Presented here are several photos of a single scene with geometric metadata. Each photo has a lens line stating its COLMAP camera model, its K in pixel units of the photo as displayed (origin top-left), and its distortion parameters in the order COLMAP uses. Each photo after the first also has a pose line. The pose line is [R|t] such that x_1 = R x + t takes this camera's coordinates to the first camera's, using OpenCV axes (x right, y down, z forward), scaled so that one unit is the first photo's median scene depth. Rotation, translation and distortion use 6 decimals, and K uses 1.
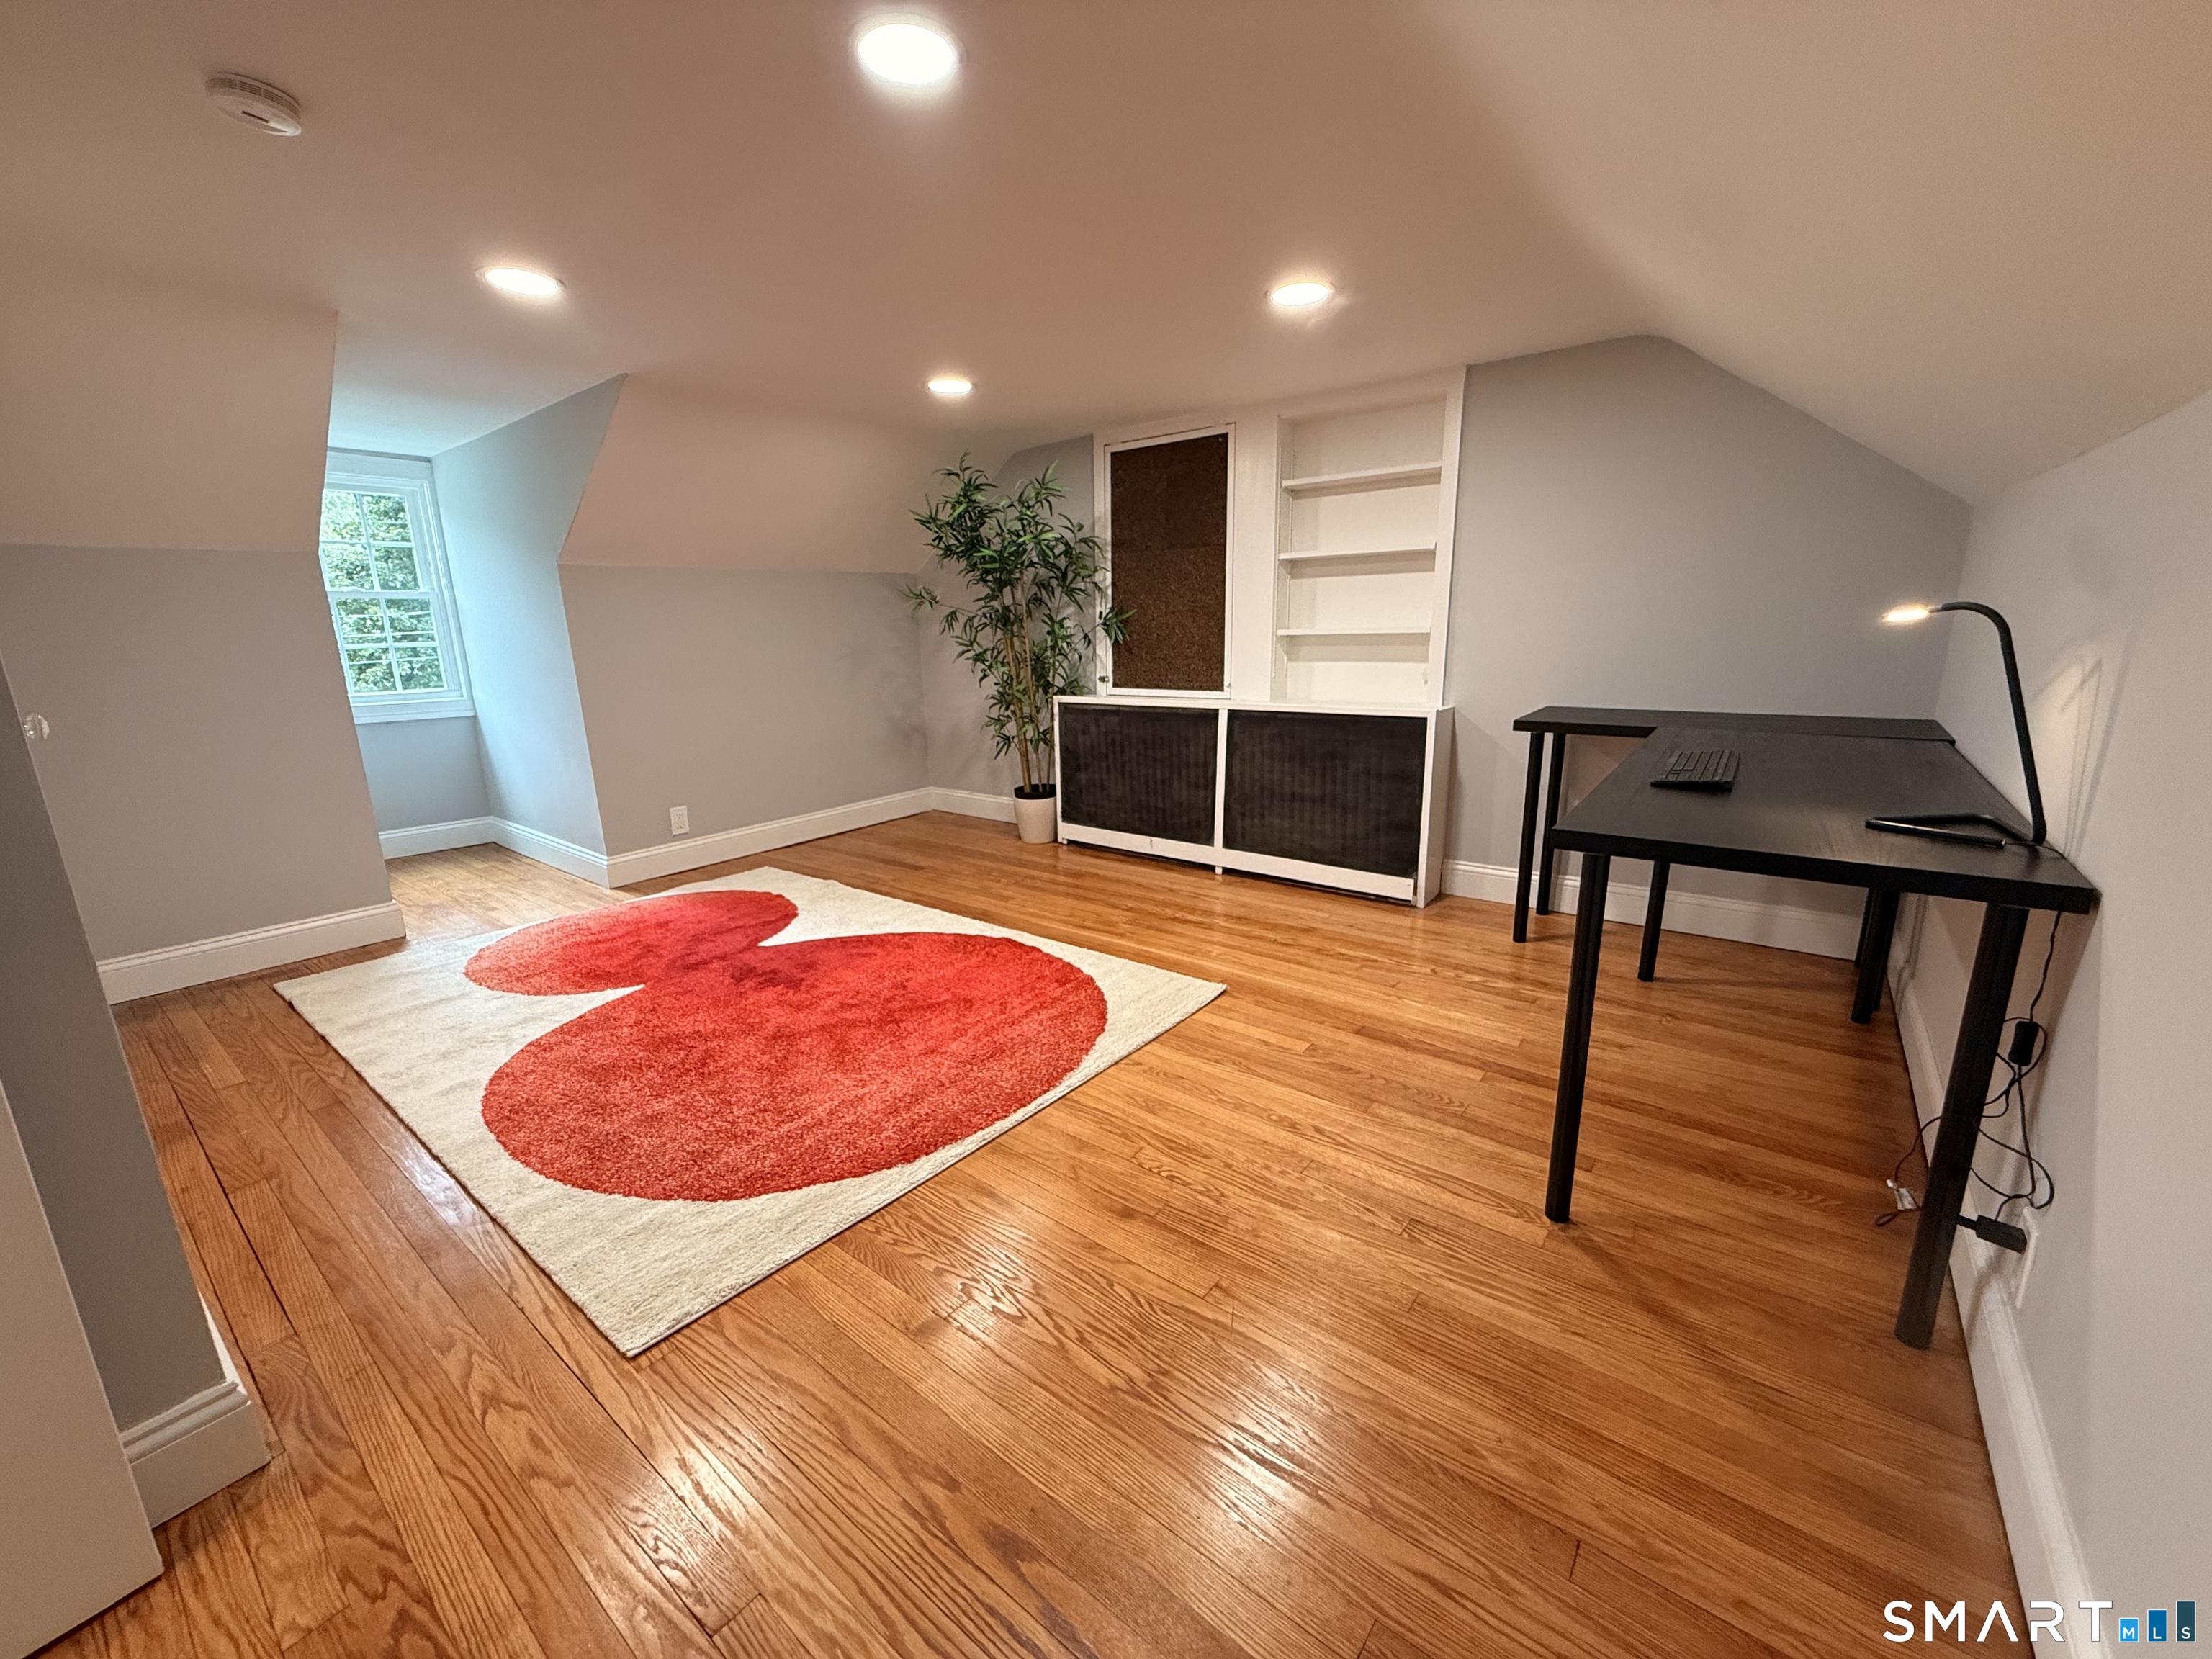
lens RADIAL K [[883.5, 0, 1100.9], [0, 883.5, 822.6], [0, 0, 1]] dist [0.001053, 0.000174]
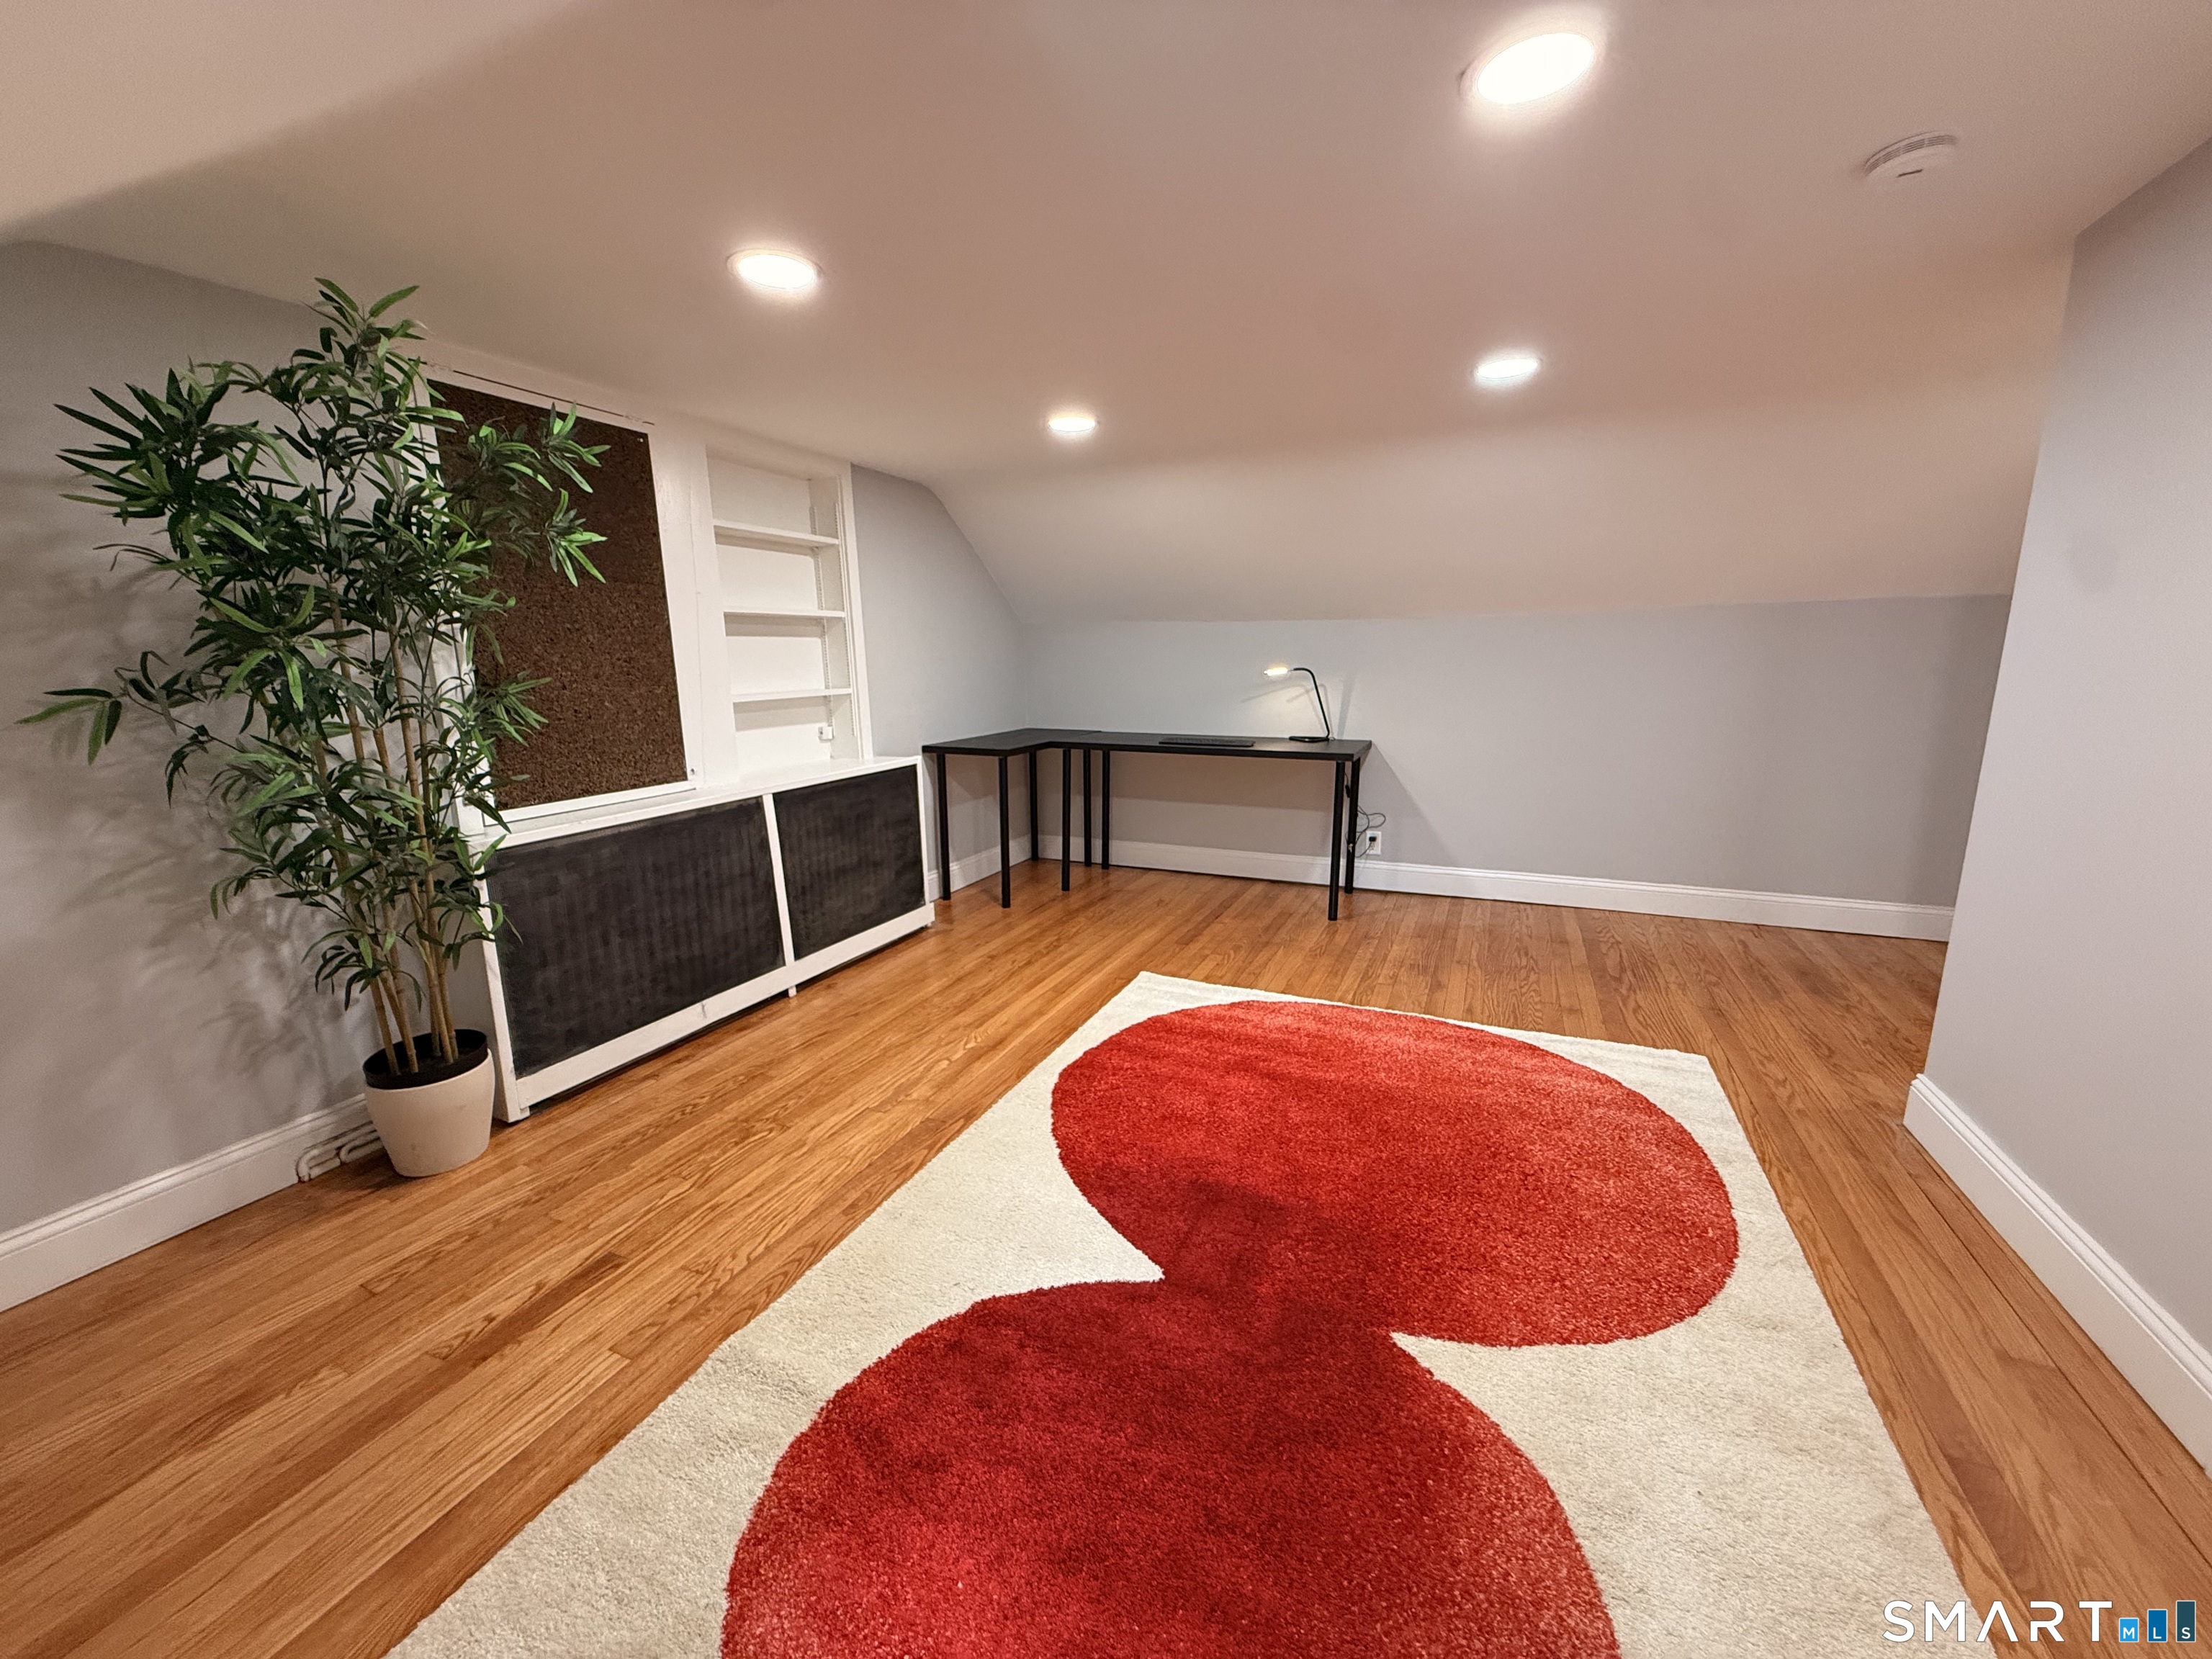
lens RADIAL K [[871.7, 0, 1106.0], [0, 871.7, 829.5], [0, 0, 1]] dist [0.002246, 0.000123]
pose [[-0.237339, -0.165009, 0.957310, -0.721123], [0.233336, 0.946933, 0.221070, -0.209557], [-0.942987, 0.275844, -0.186242, 0.900958]]
